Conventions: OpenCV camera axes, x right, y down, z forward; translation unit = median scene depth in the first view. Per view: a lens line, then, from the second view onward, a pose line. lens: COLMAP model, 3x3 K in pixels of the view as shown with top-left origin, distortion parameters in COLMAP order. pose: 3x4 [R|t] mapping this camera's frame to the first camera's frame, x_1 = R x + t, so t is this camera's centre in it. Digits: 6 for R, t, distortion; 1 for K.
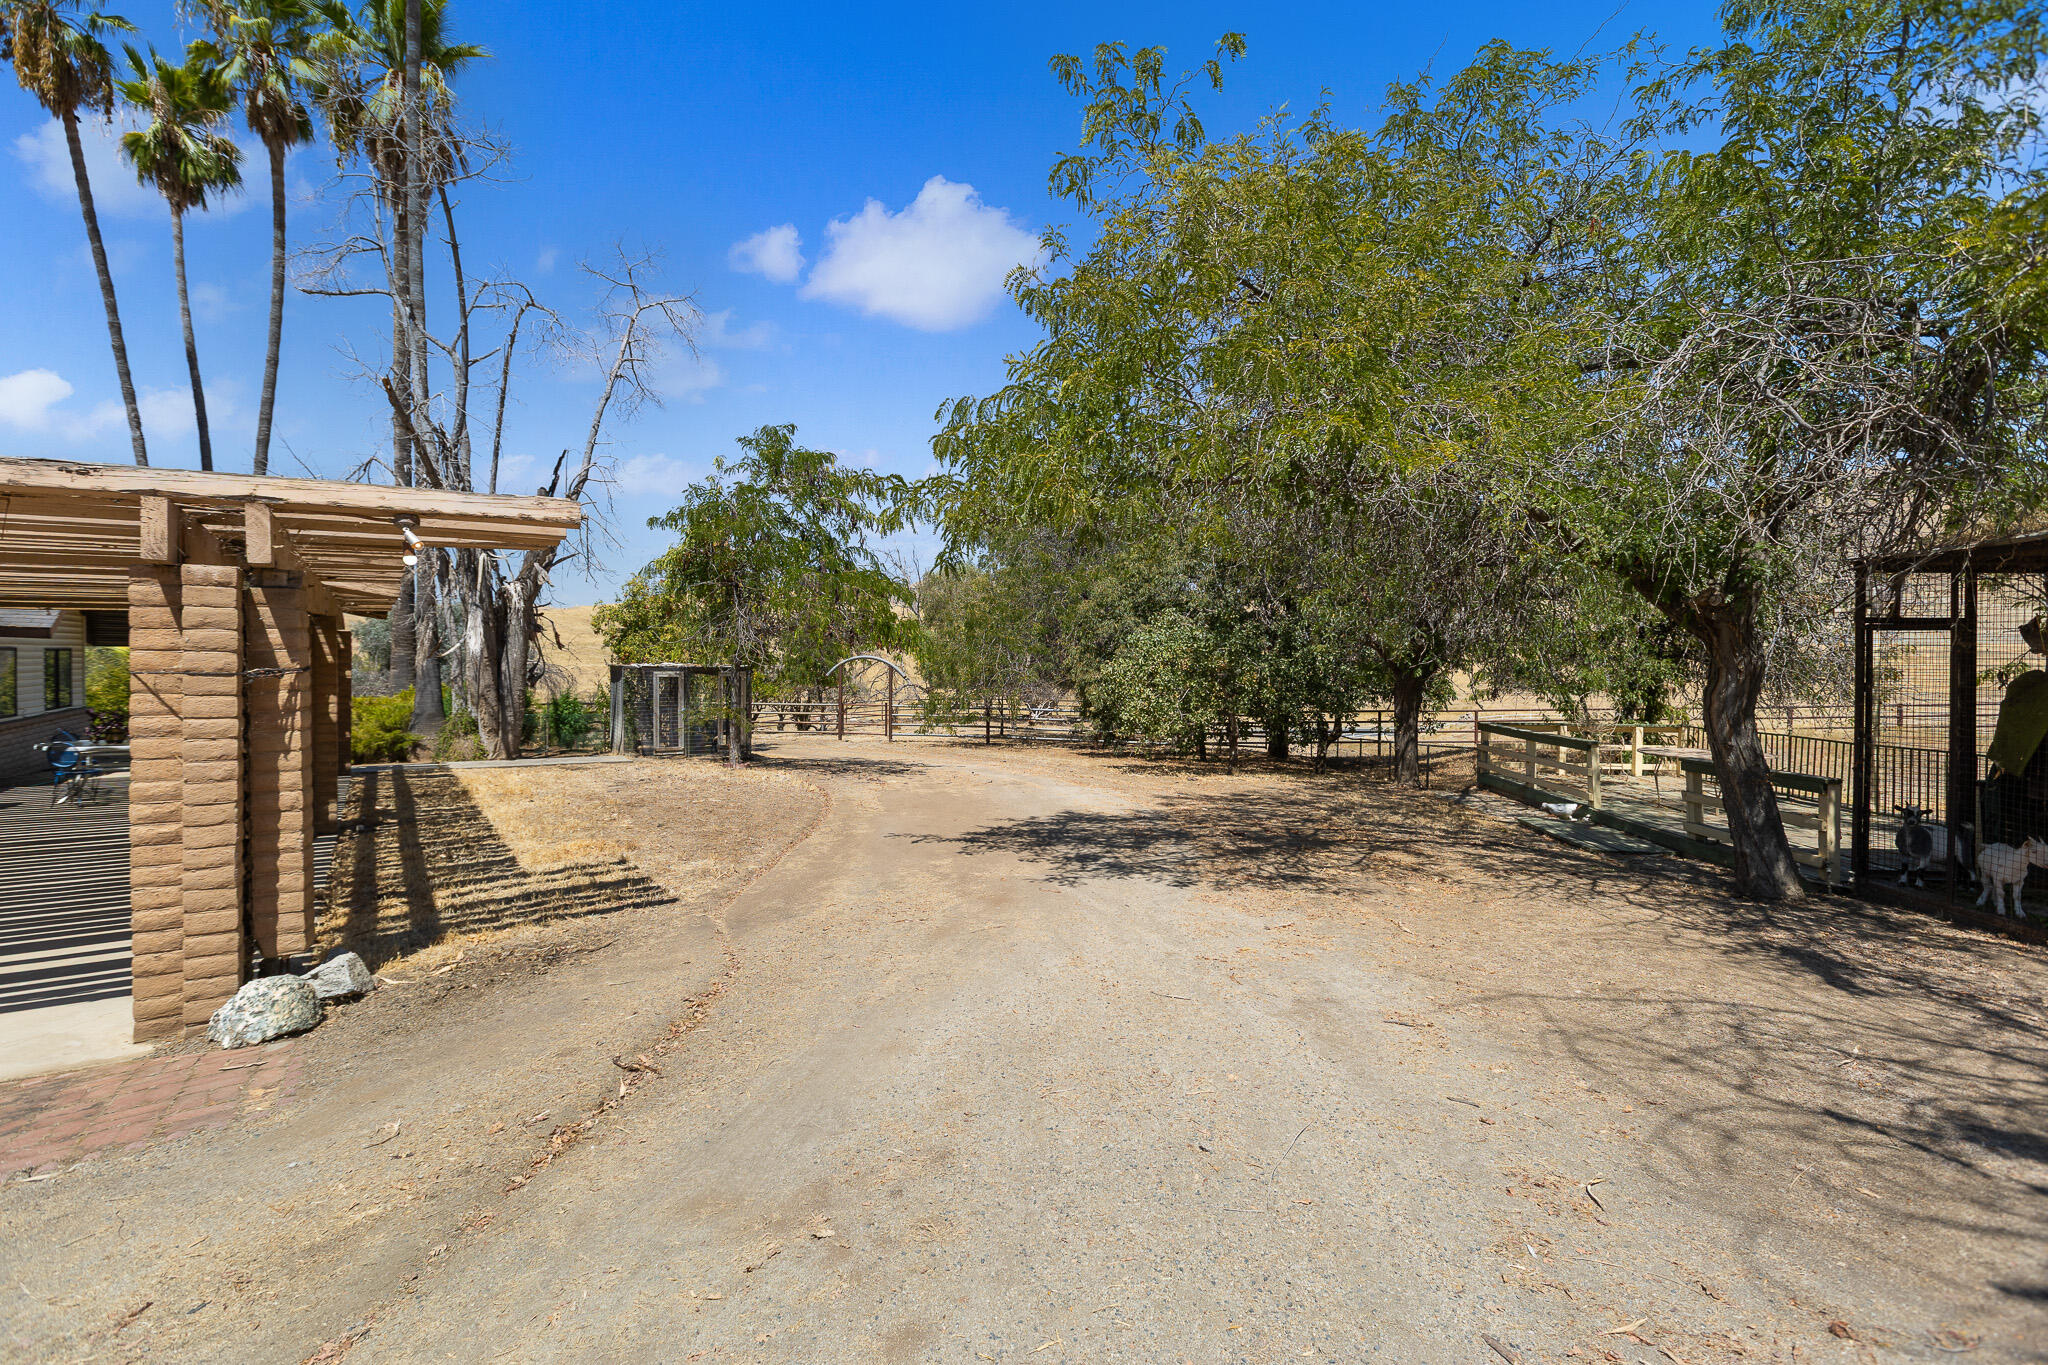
lens RADIAL K [[923.2, 0, 1037.0], [0, 923.2, 666.0], [0, 0, 1]] dist [0.003565, 0.000133]
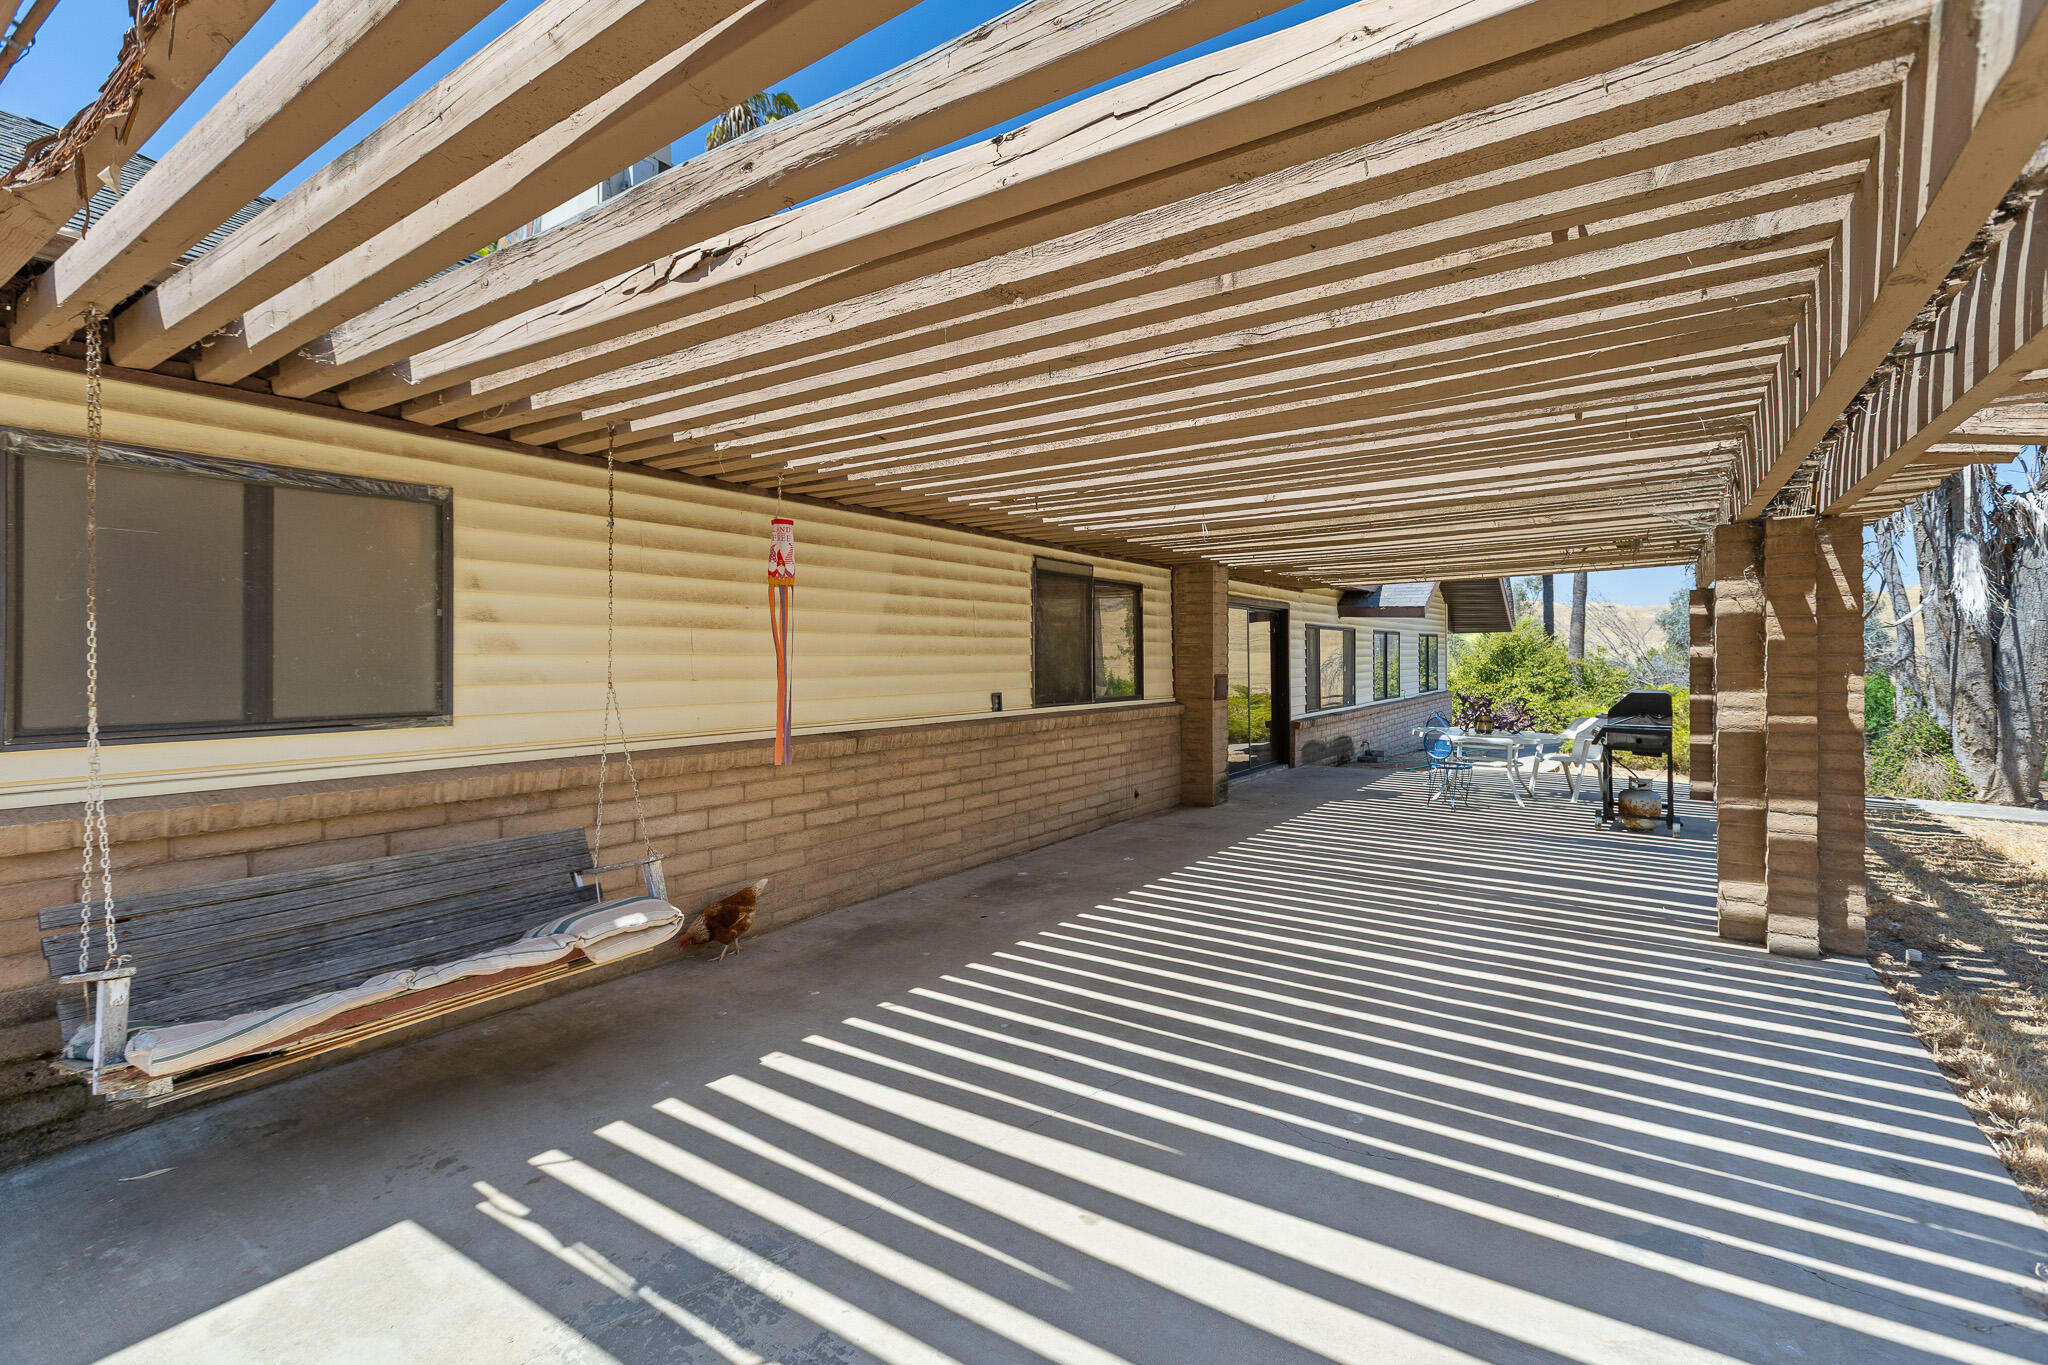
lens RADIAL K [[923.2, 0, 1037.0], [0, 923.2, 666.0], [0, 0, 1]] dist [0.003565, 0.000133]
pose [[0.353471, 0.004802, -0.935433, -0.253009], [-0.001546, 0.999988, 0.004549, 0.013920], [0.935444, -0.000162, 0.353474, 0.232806]]
